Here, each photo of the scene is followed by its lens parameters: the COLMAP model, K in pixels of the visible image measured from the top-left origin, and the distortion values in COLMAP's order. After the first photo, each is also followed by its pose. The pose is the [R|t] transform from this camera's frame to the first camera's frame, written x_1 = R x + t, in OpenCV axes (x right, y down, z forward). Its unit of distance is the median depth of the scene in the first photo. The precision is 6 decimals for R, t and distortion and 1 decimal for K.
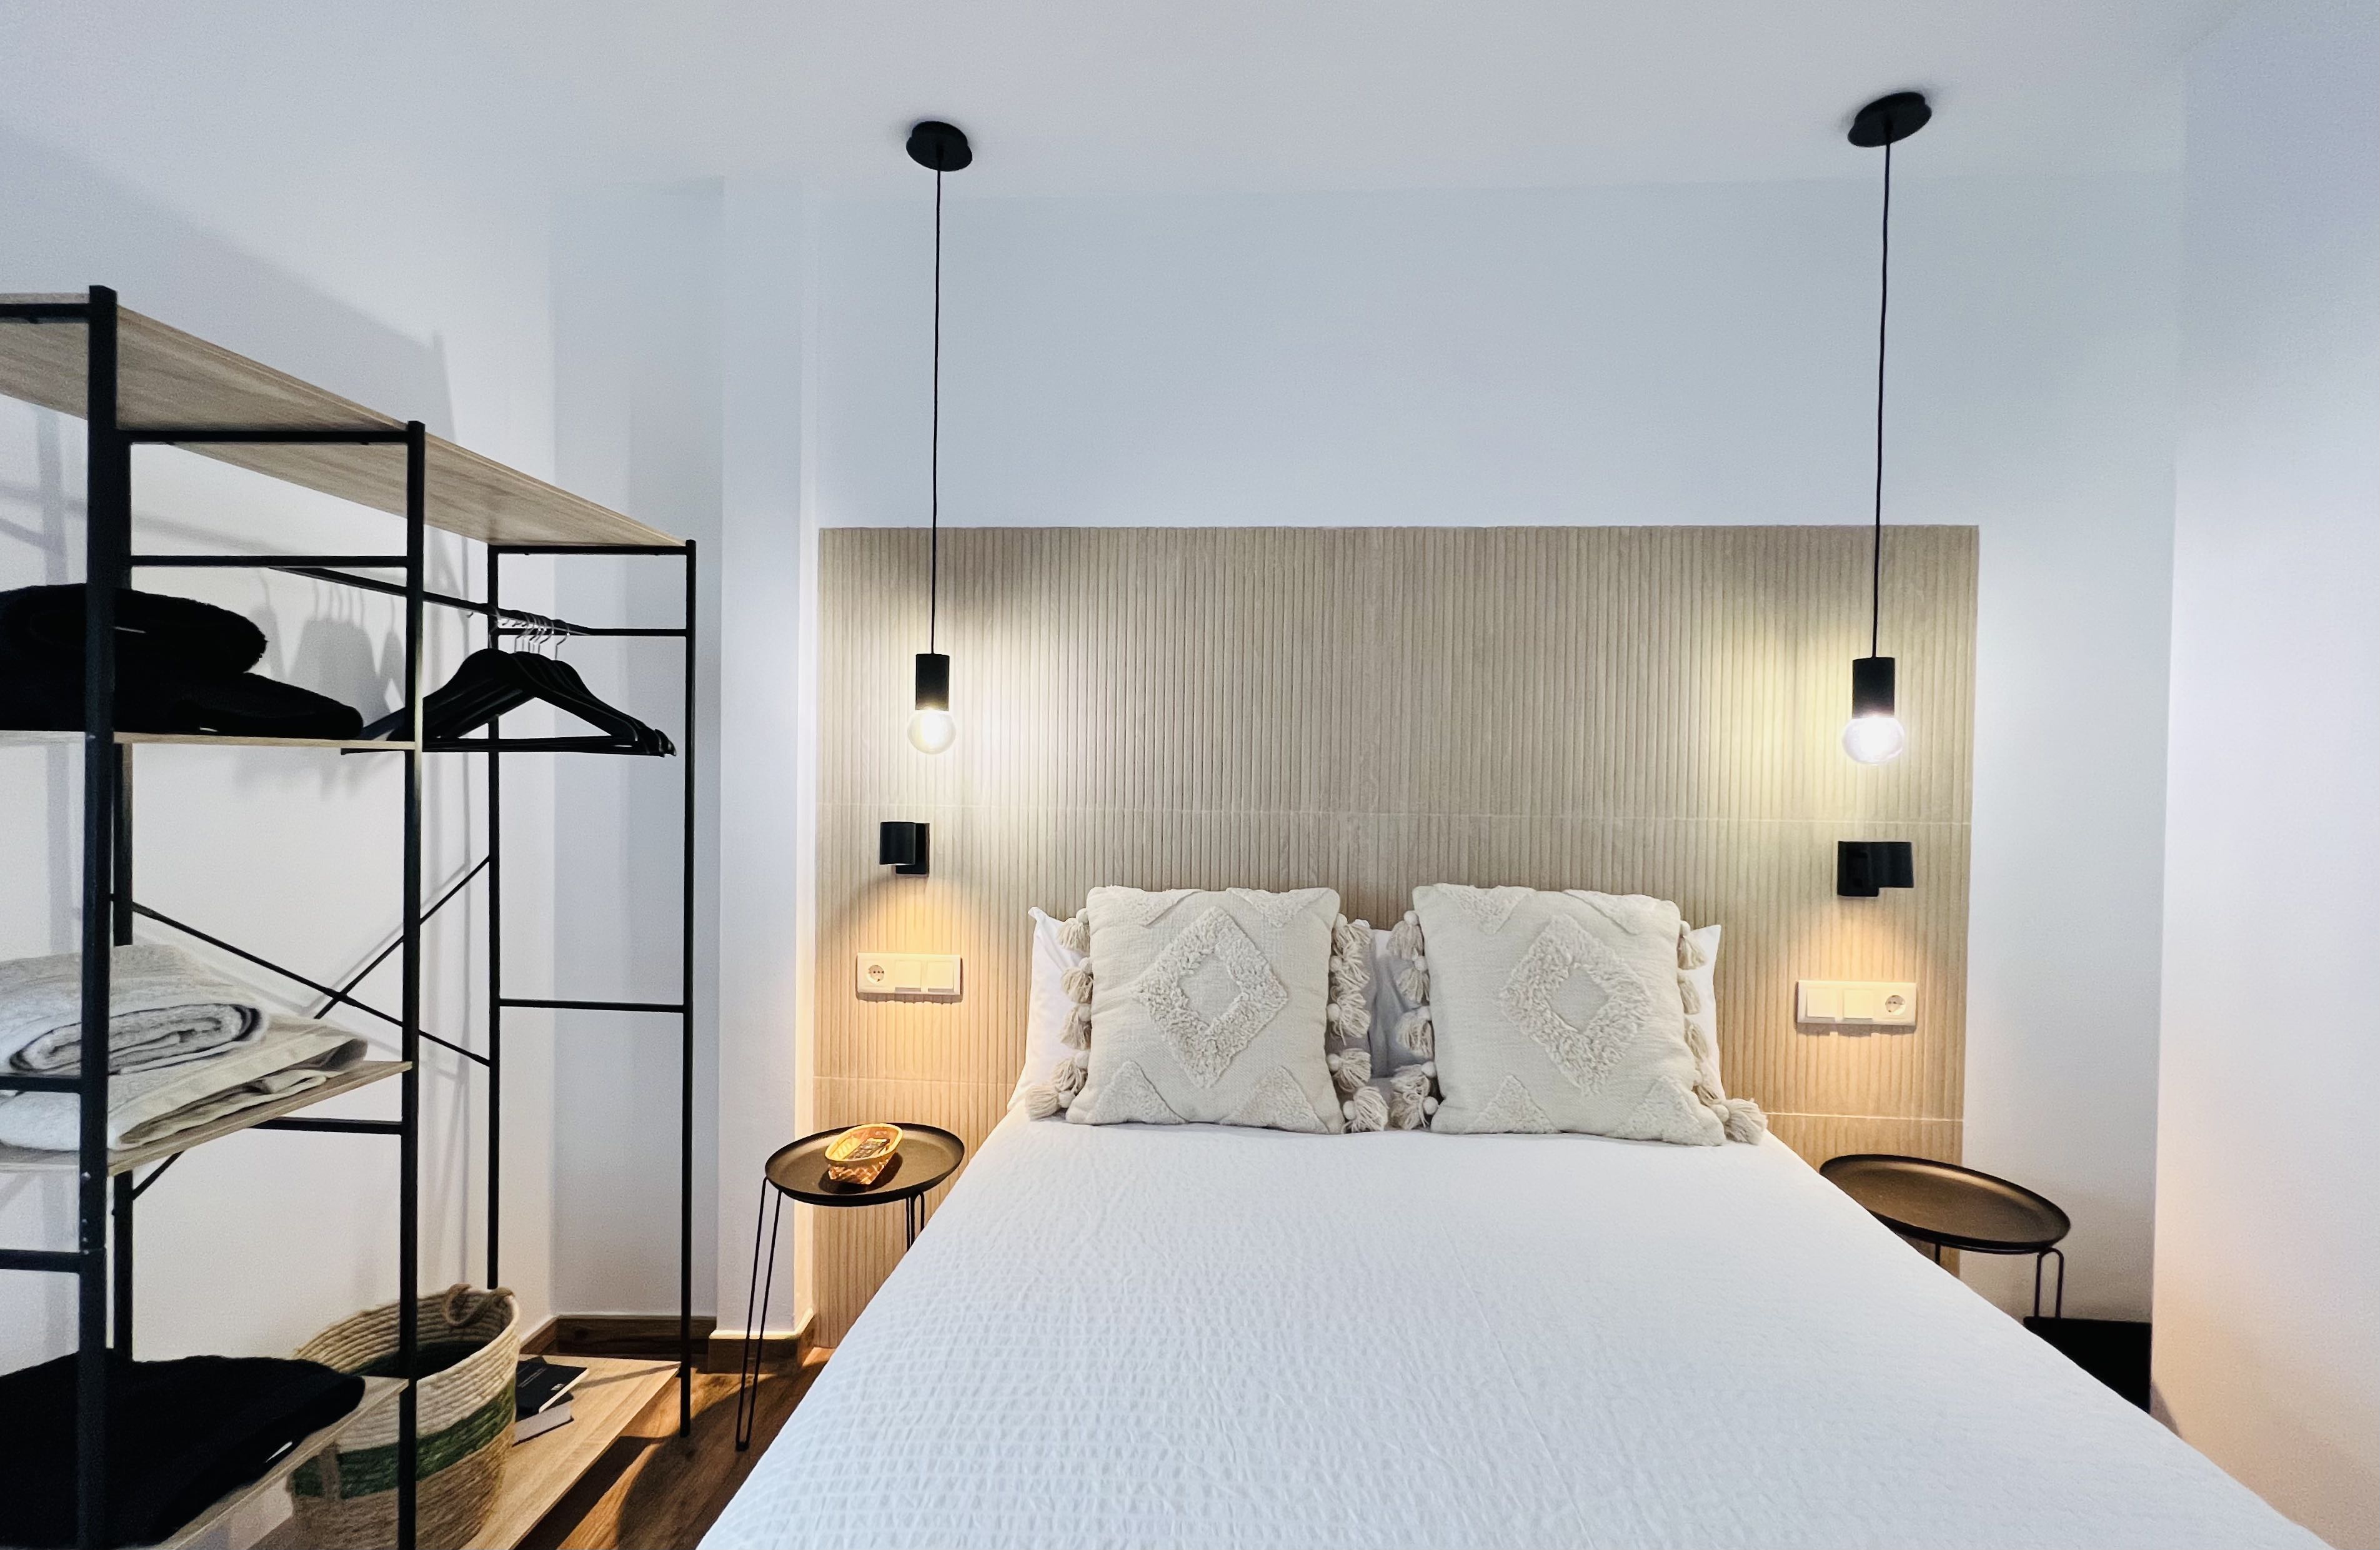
lens RADIAL K [[991.0, 0, 1184.1], [0, 991.0, 786.0], [0, 0, 1]] dist [-0.002926, -0.000376]
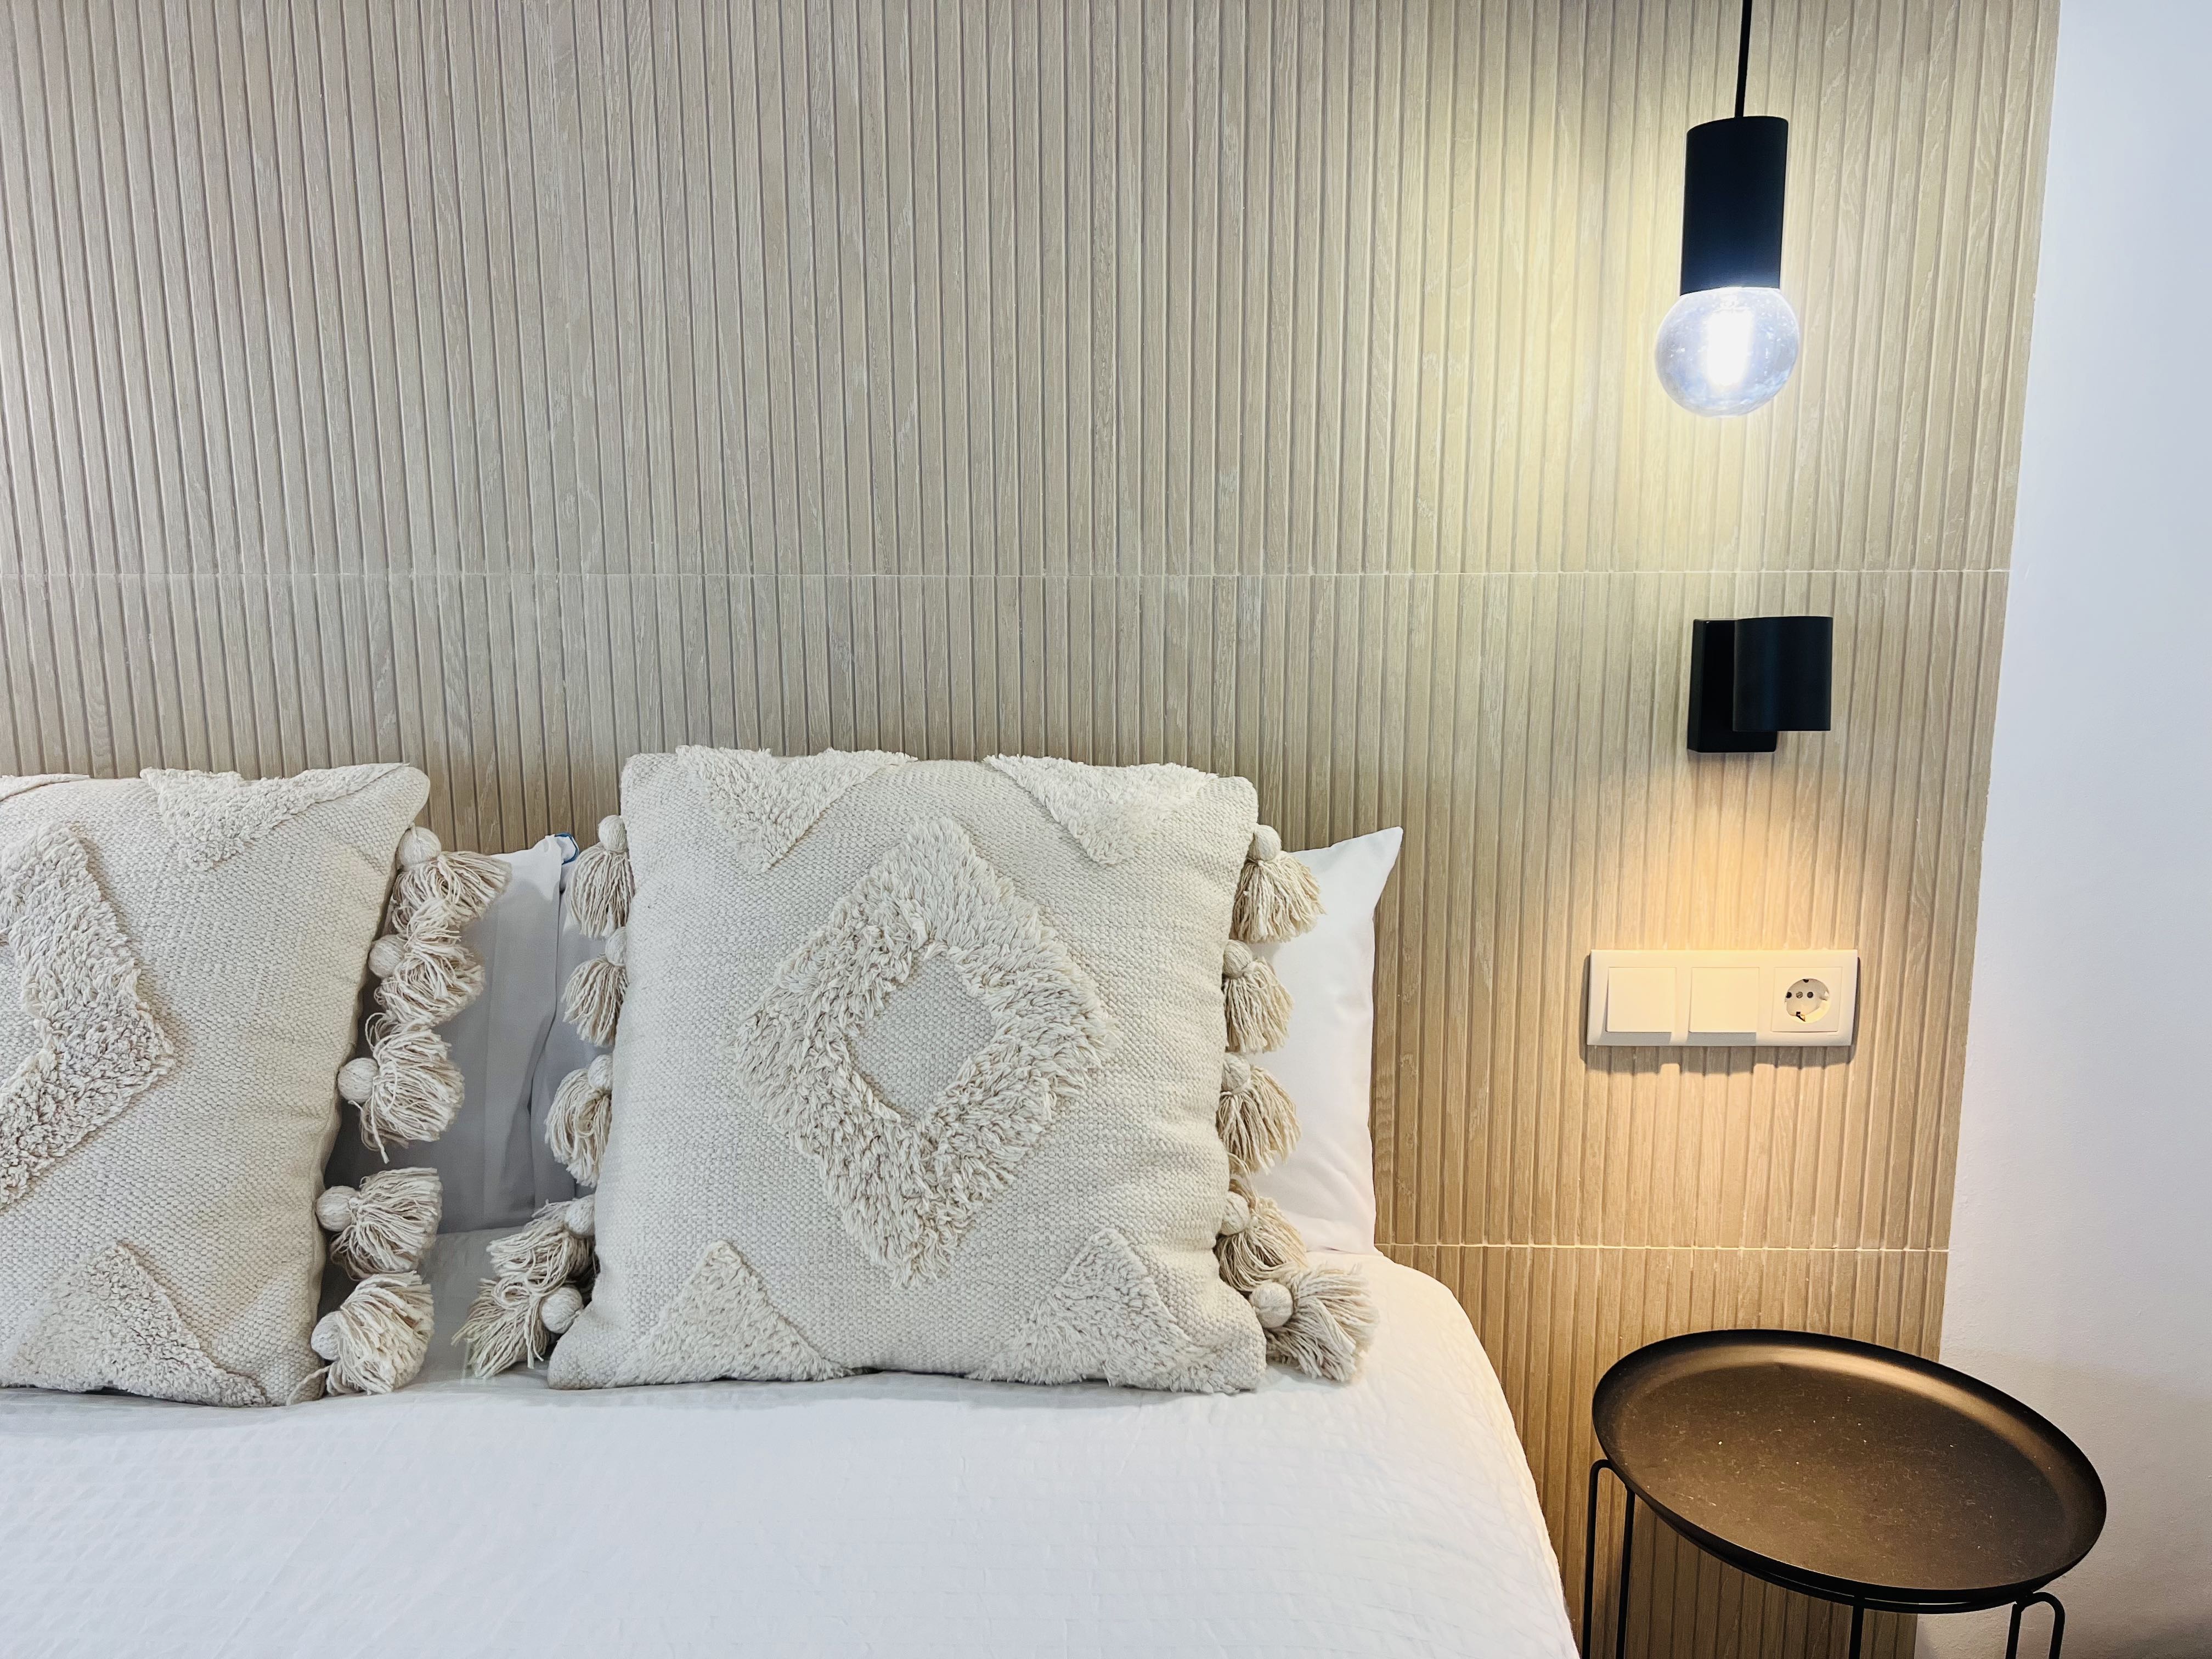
lens RADIAL K [[1659.6, 0, 1103.4], [0, 1659.6, 827.1], [0, 0, 1]] dist [0.048620, -0.055525]
pose [[0.998094, -0.025868, 0.056034, 0.374170], [0.016962, 0.987935, 0.153939, 0.029373], [-0.059340, -0.152695, 0.986490, 0.312179]]
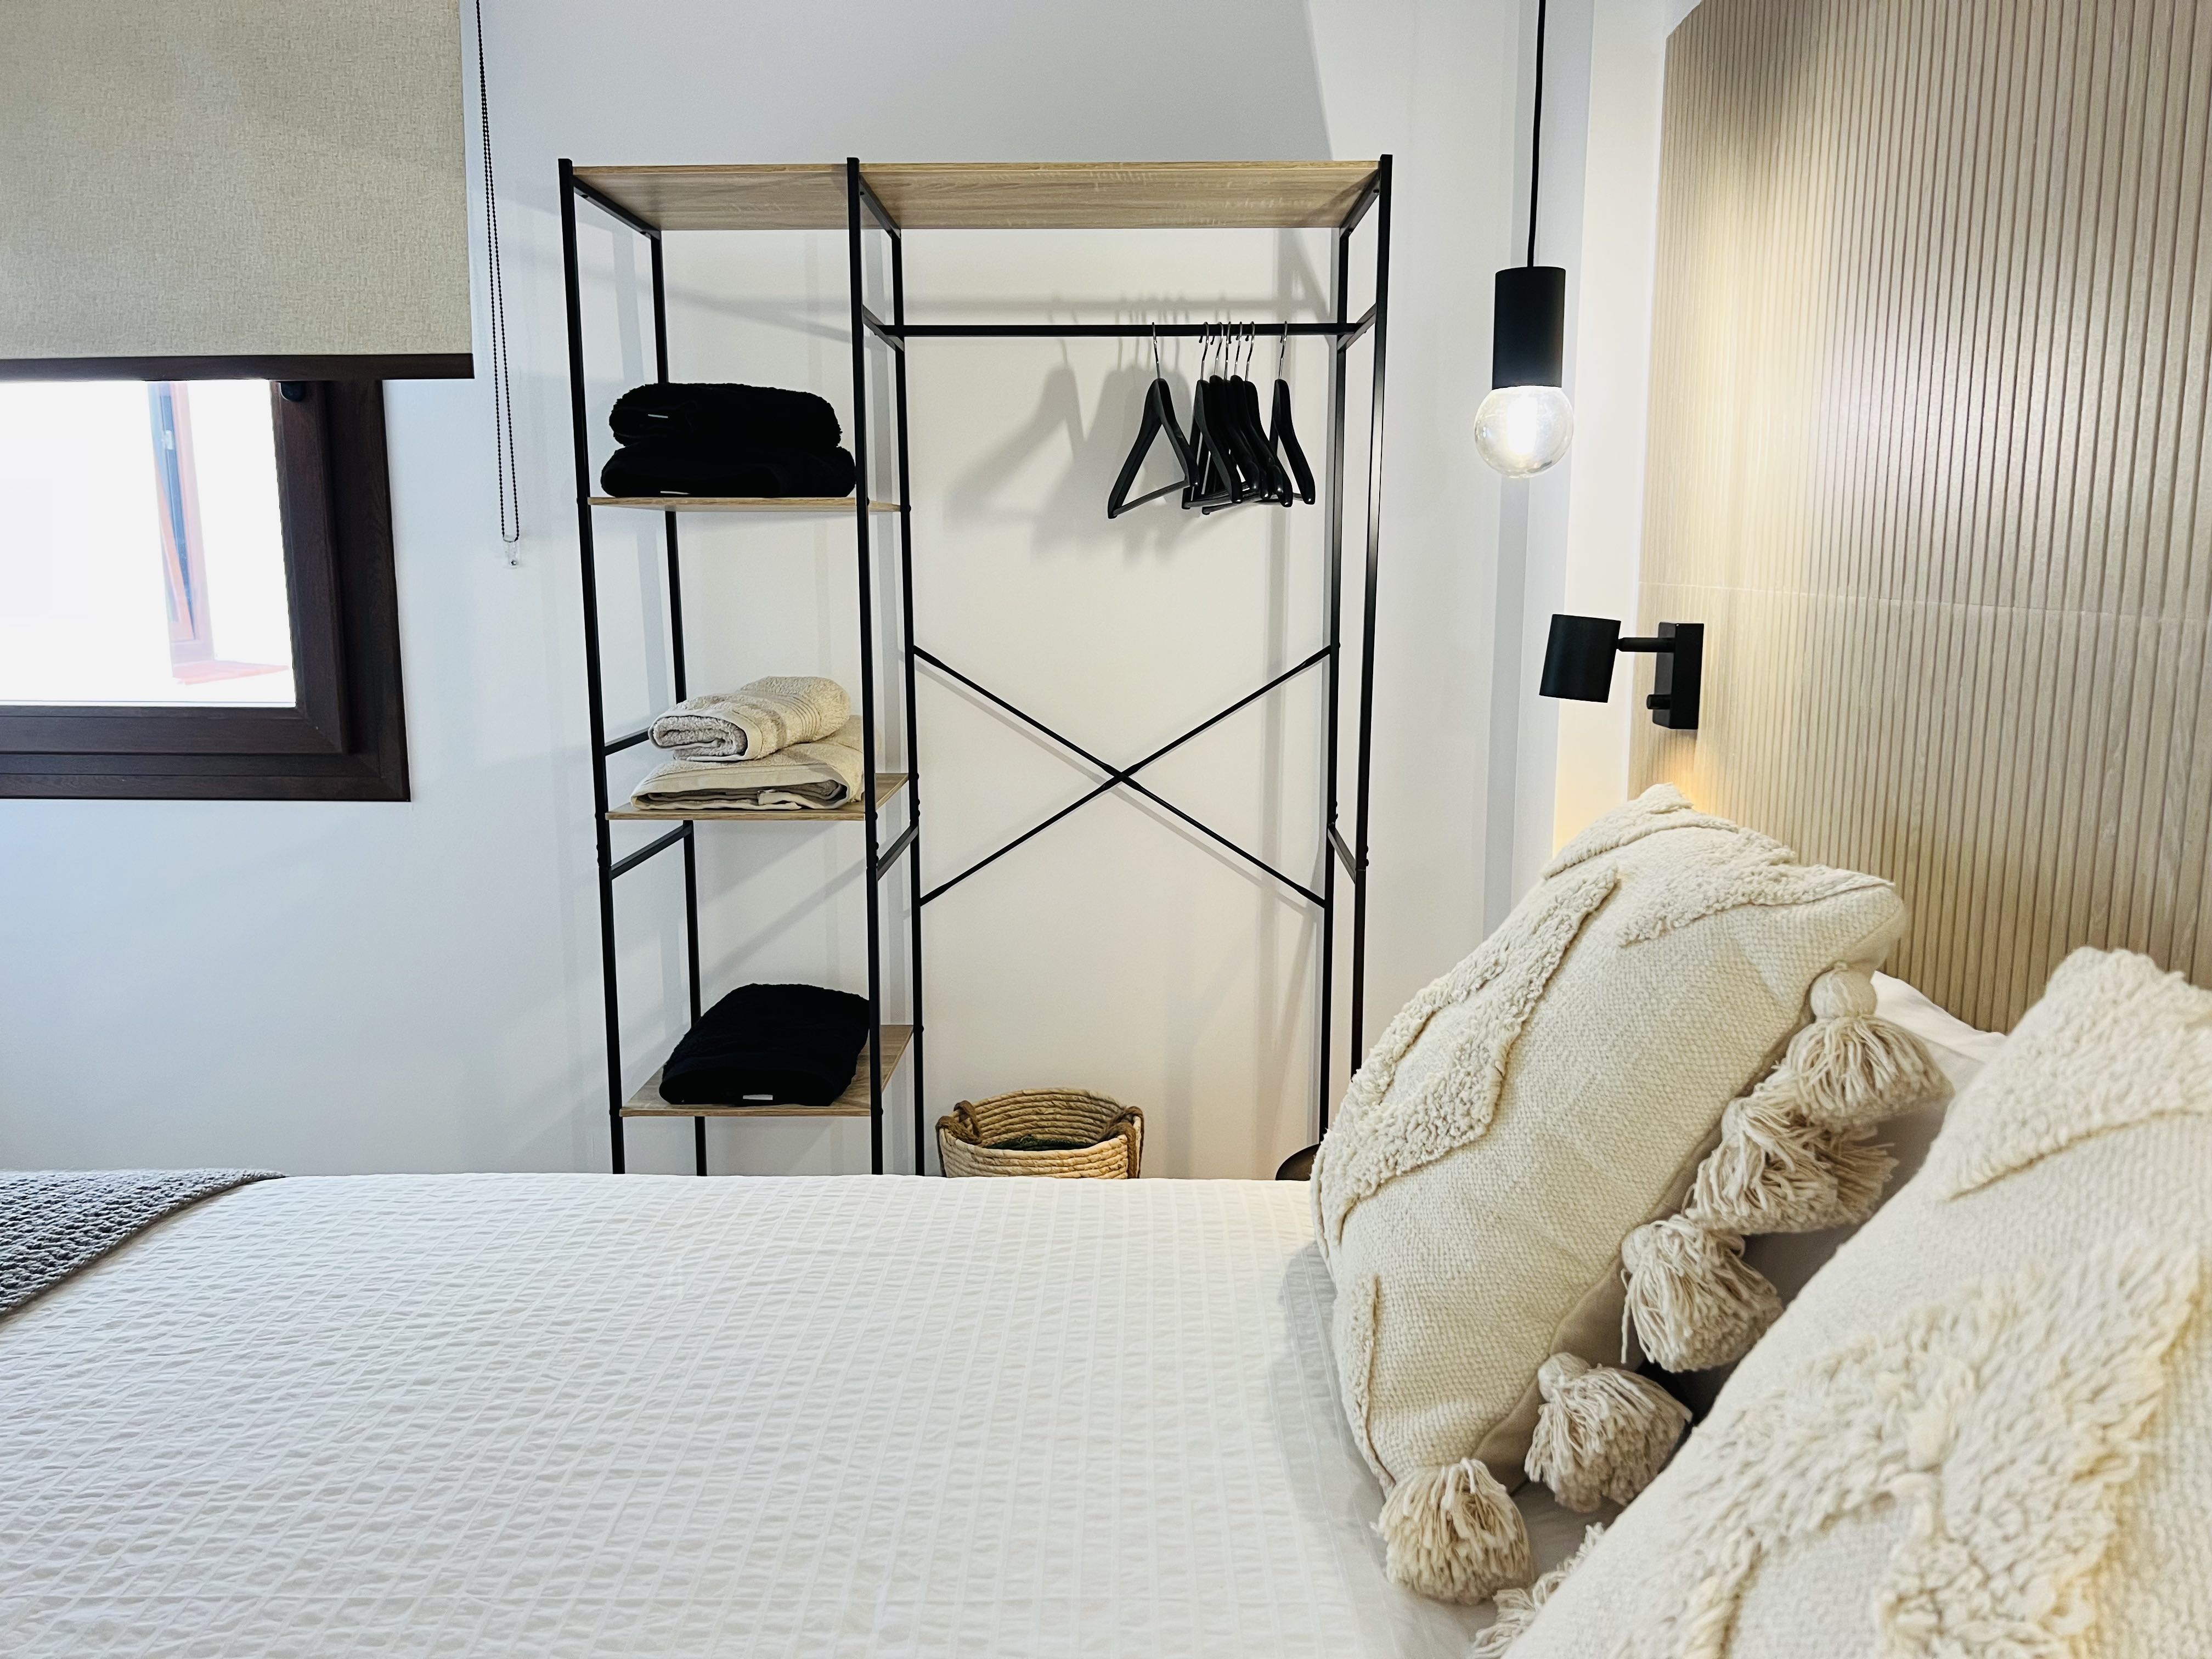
lens RADIAL K [[1659.6, 0, 1109.6], [0, 1659.6, 816.6], [0, 0, 1]] dist [0.048620, -0.055525]
pose [[0.039410, 0.152199, -0.987564, 0.631453], [-0.011403, 0.988336, 0.151863, 0.010755], [0.999158, 0.005276, 0.040685, 0.832455]]
